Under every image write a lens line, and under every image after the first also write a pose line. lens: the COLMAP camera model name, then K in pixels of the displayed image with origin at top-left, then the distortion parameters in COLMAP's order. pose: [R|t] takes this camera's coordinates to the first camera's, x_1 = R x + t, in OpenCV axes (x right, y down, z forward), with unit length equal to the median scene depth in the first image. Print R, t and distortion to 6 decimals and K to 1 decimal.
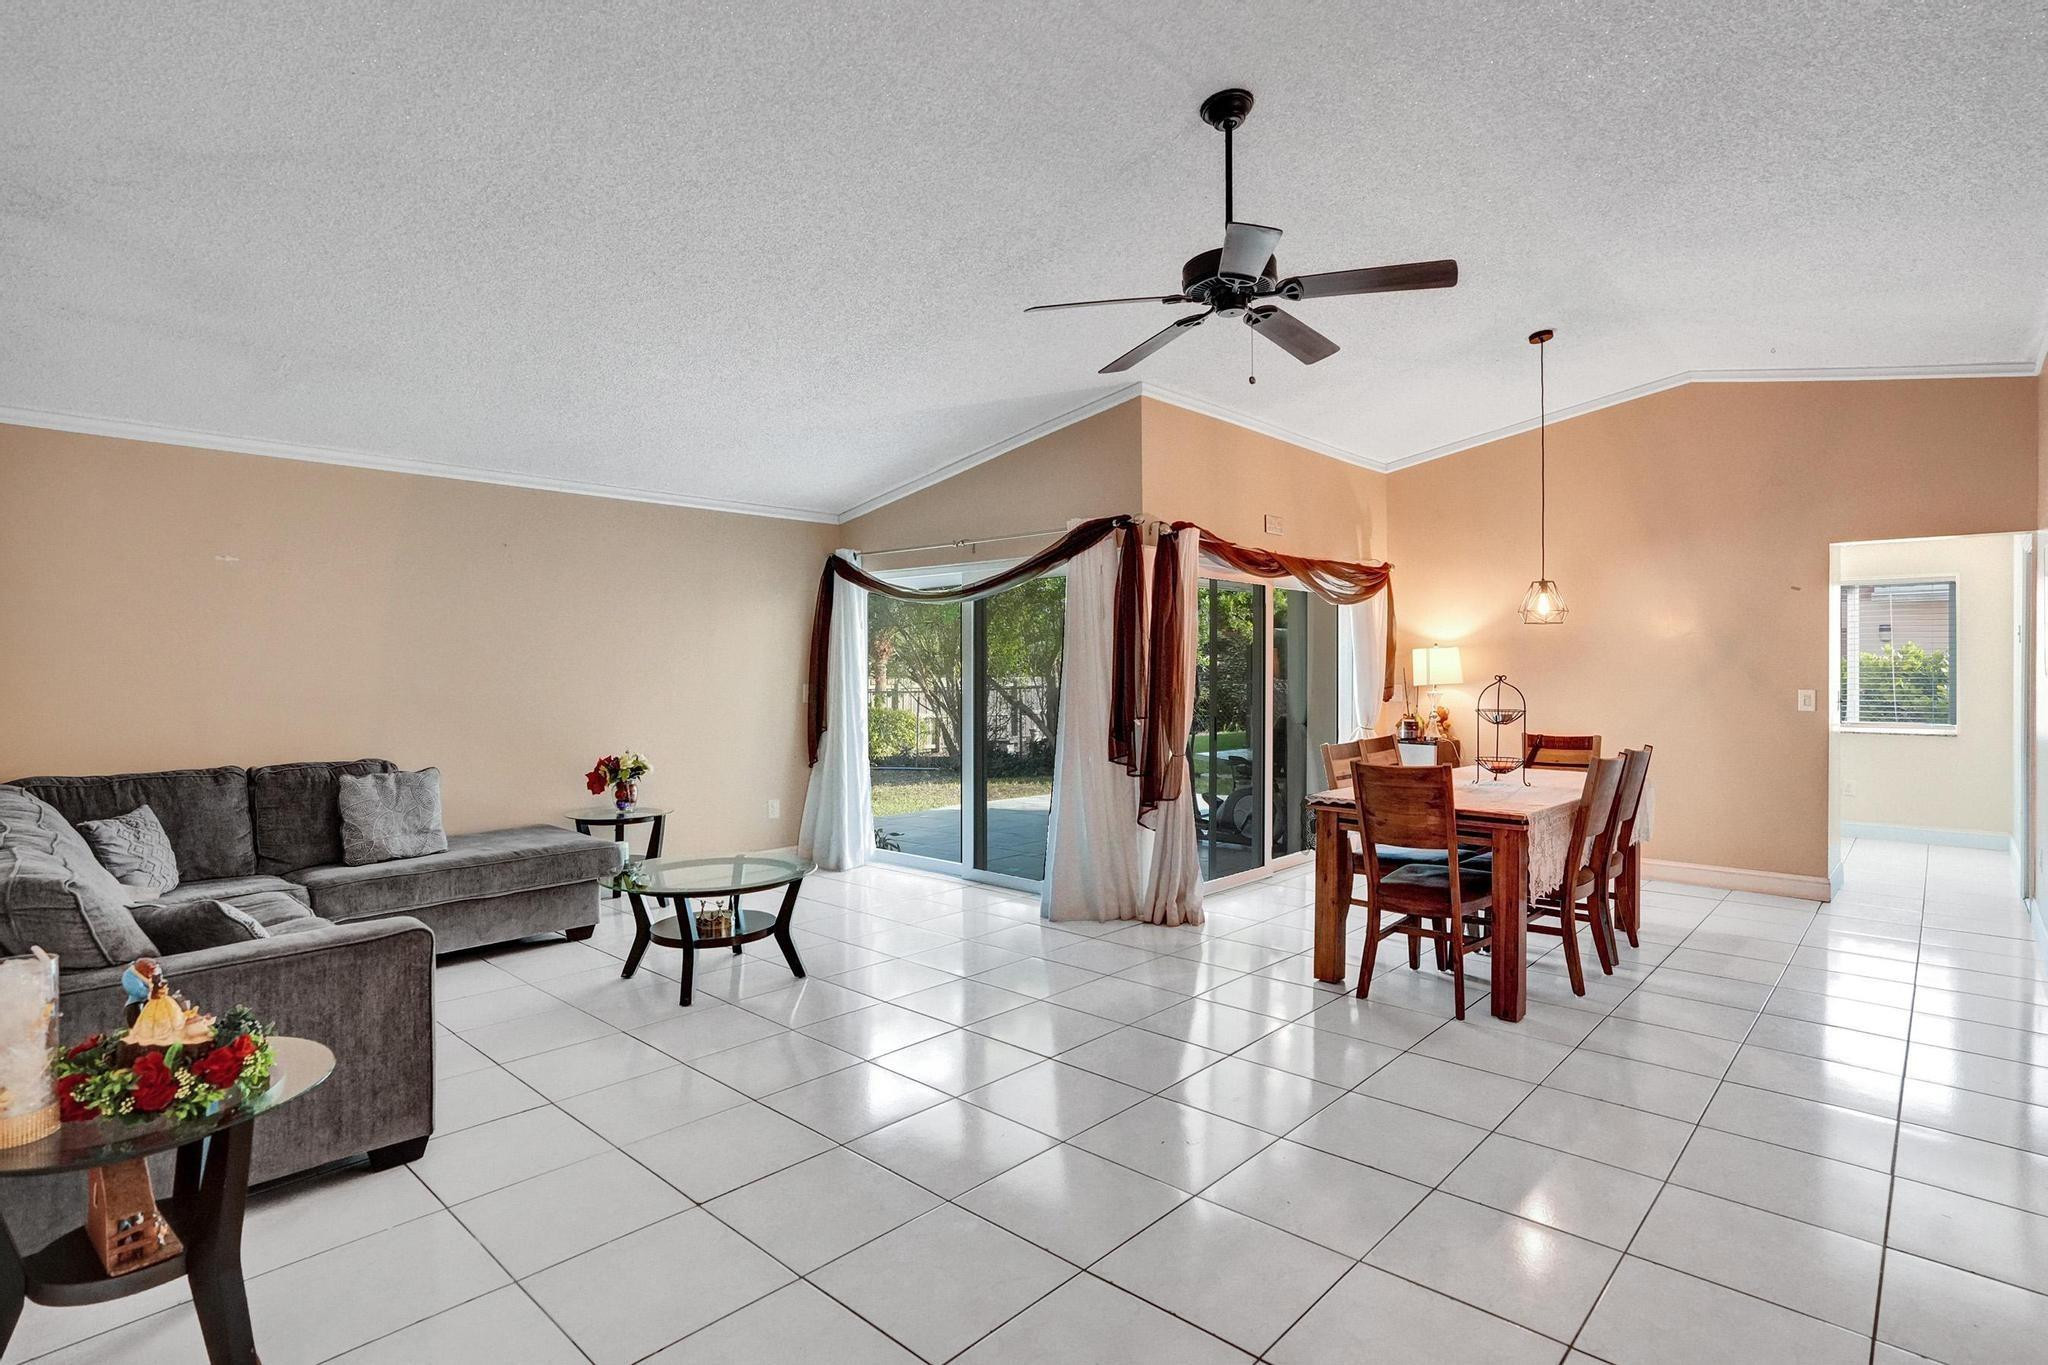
lens RADIAL K [[1011.2, 0, 1025.3], [0, 1011.2, 684.0], [0, 0, 1]] dist [-0.049412, 0.016429]
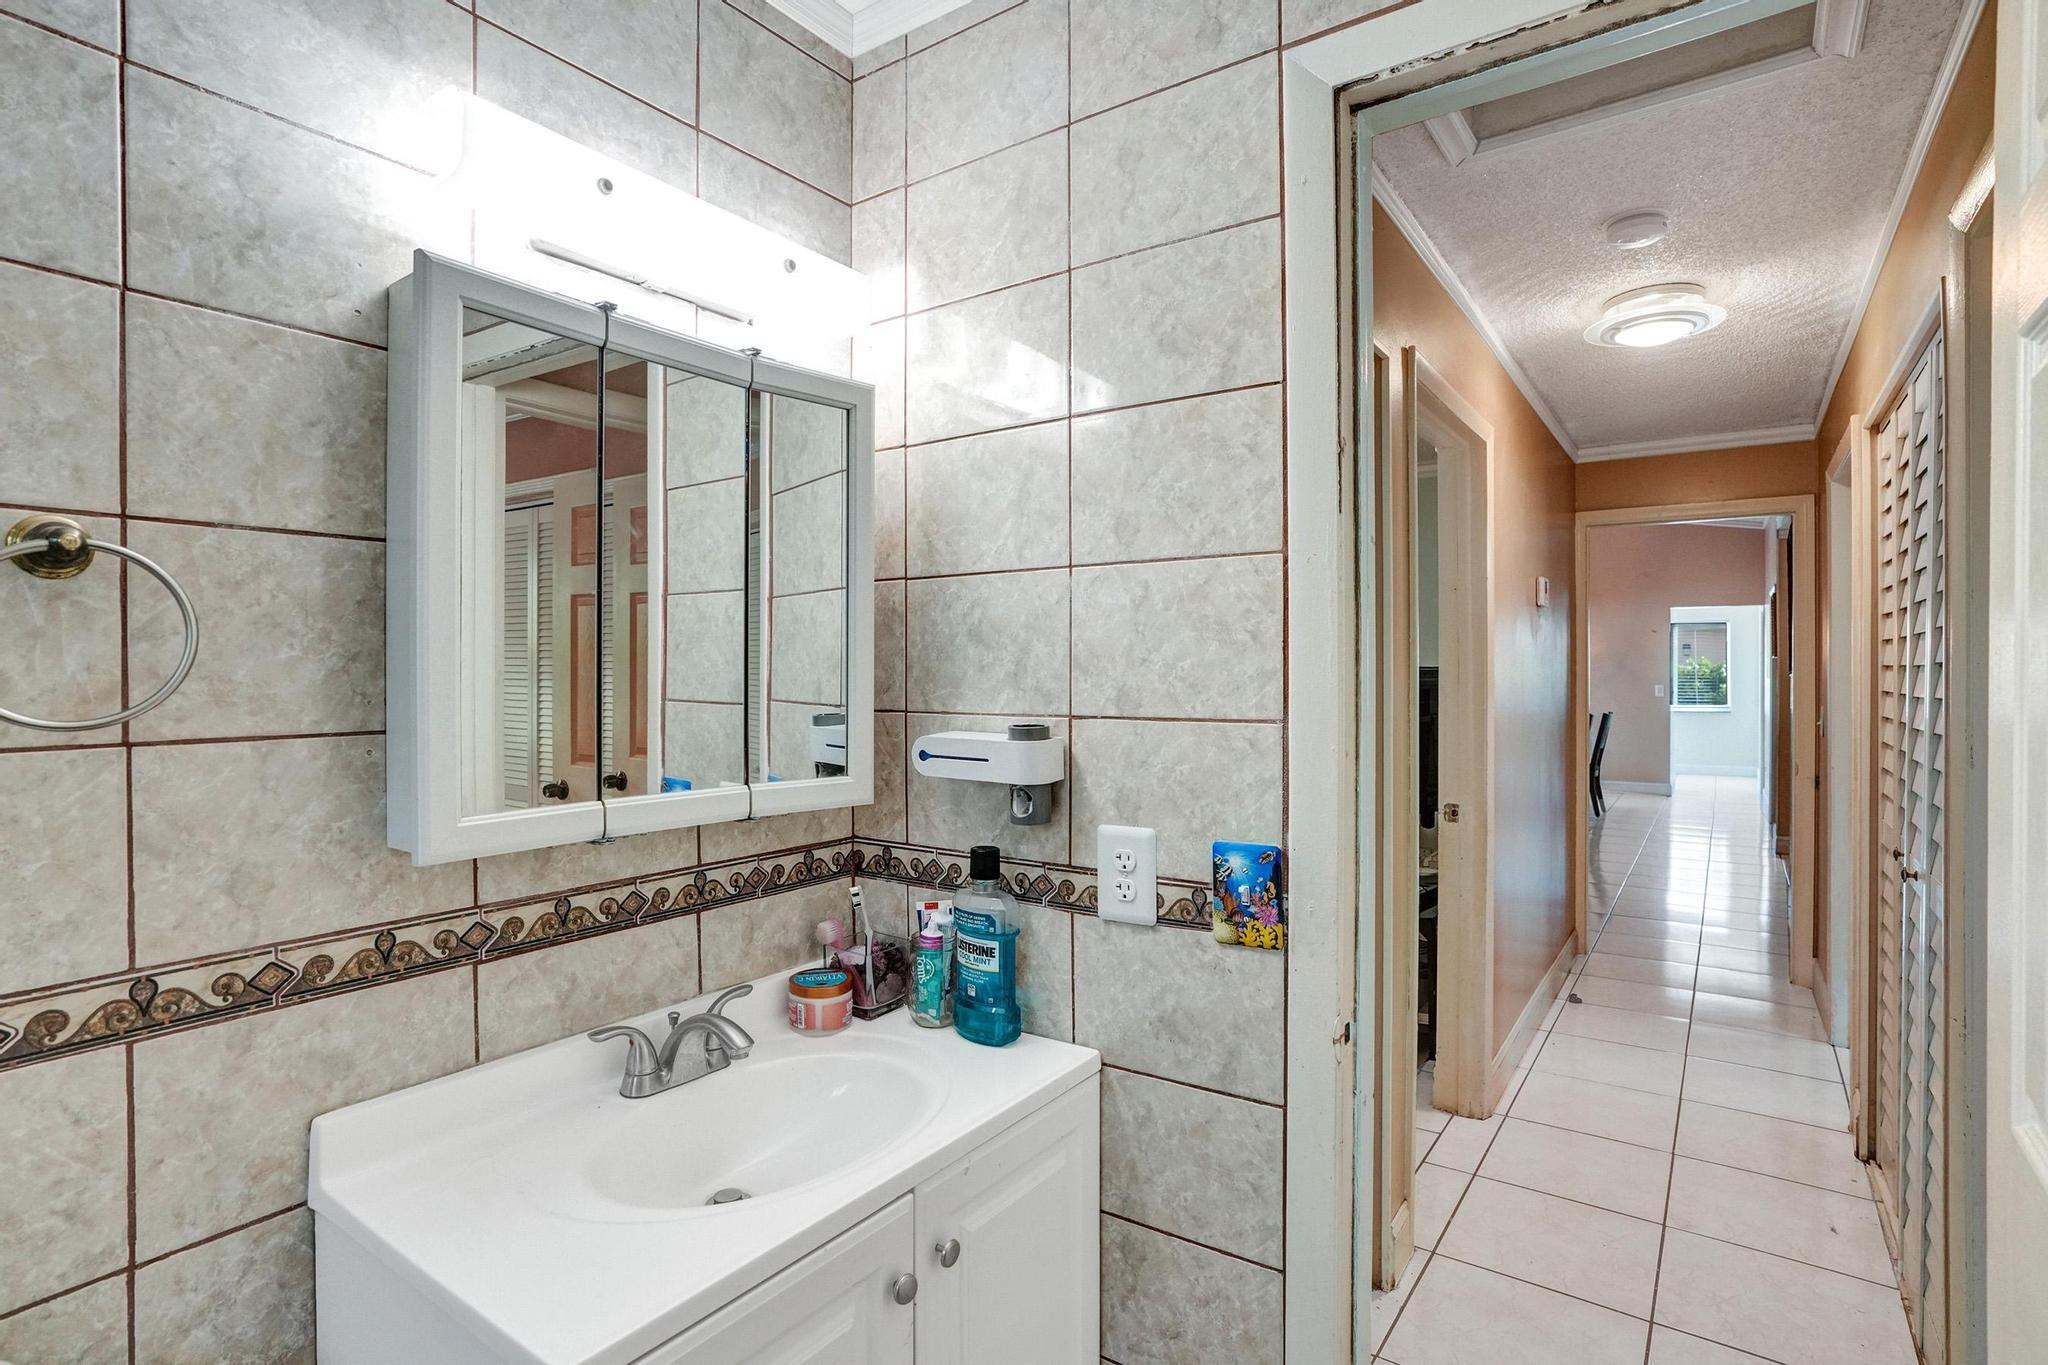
lens RADIAL K [[1011.2, 0, 1026.2], [0, 1011.2, 679.4], [0, 0, 1]] dist [-0.049412, 0.016429]
pose [[0.988649, 0.000643, 0.150240, -0.561561], [0.001155, 0.999929, -0.011879, 0.013025], [-0.150237, 0.011917, 0.988578, -0.565536]]
